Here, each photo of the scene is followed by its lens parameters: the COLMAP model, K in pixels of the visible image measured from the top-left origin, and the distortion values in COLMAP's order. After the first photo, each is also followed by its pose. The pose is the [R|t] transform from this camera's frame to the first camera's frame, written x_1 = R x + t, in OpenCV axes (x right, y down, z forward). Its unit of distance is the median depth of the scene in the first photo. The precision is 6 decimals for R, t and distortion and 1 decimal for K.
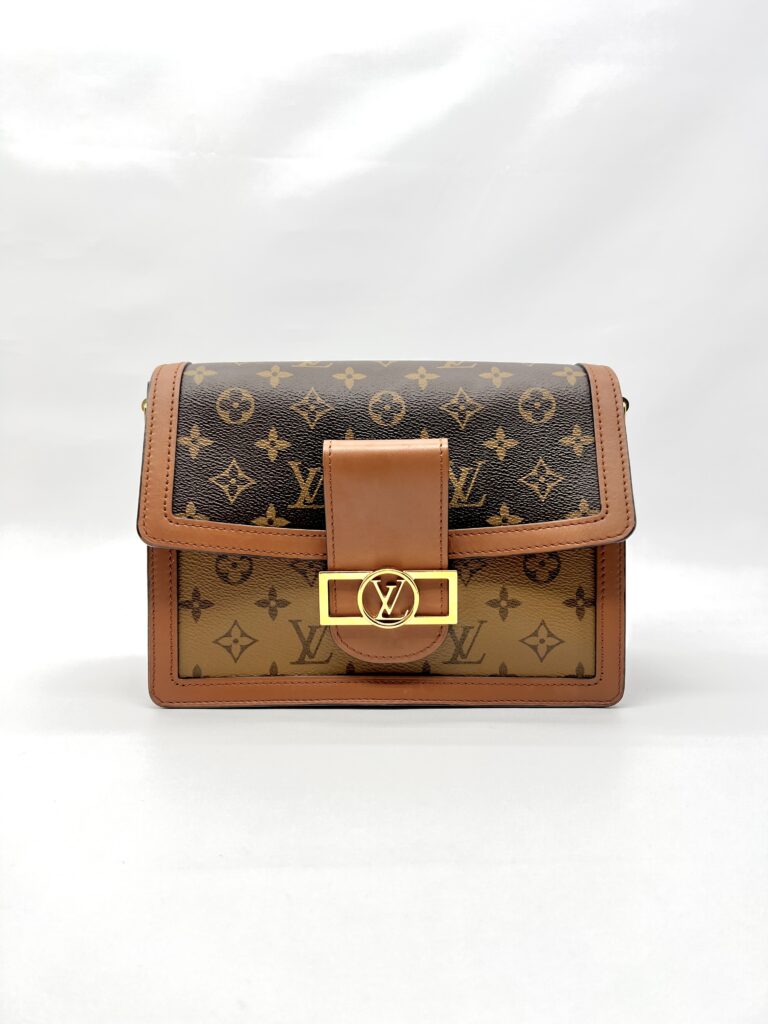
lens RADIAL K [[753.9, 0, 387.3], [0, 753.9, 506.7], [0, 0, 1]] dist [-0.008626, 0.011041]
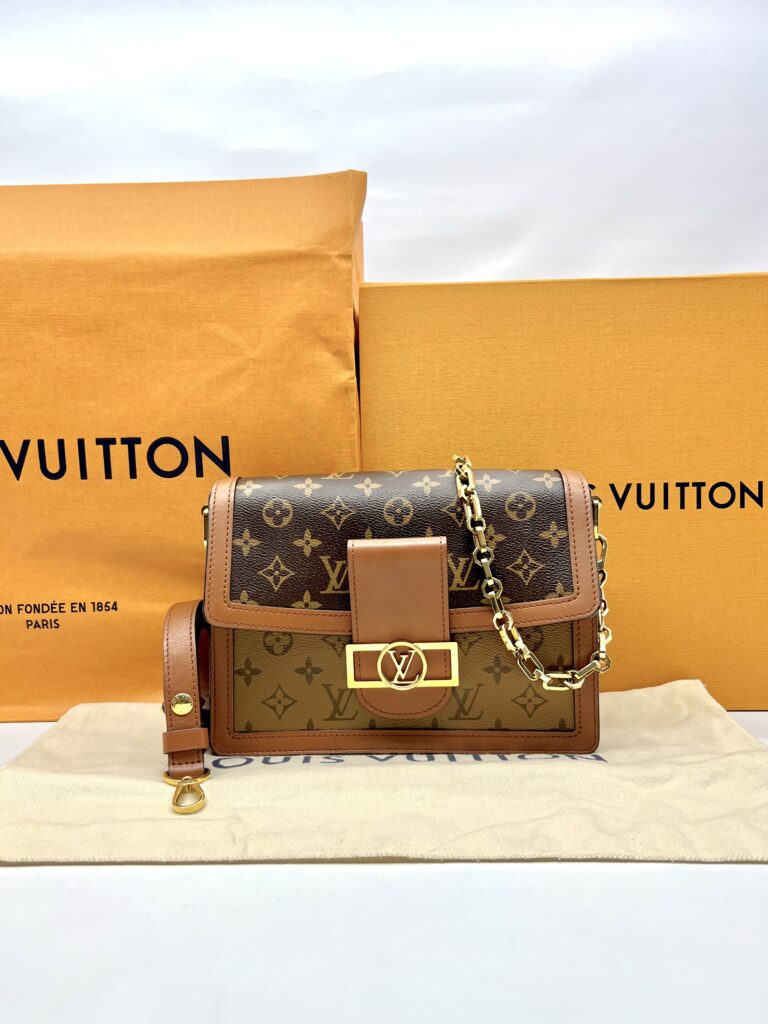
lens RADIAL K [[788.4, 0, 364.3], [0, 788.4, 517.7], [0, 0, 1]] dist [-0.002375, -0.024146]
pose [[0.997597, -0.020802, -0.066088, 0.029920], [0.016612, 0.997855, -0.063325, -0.039254], [0.067263, 0.062074, 0.995802, -0.301354]]
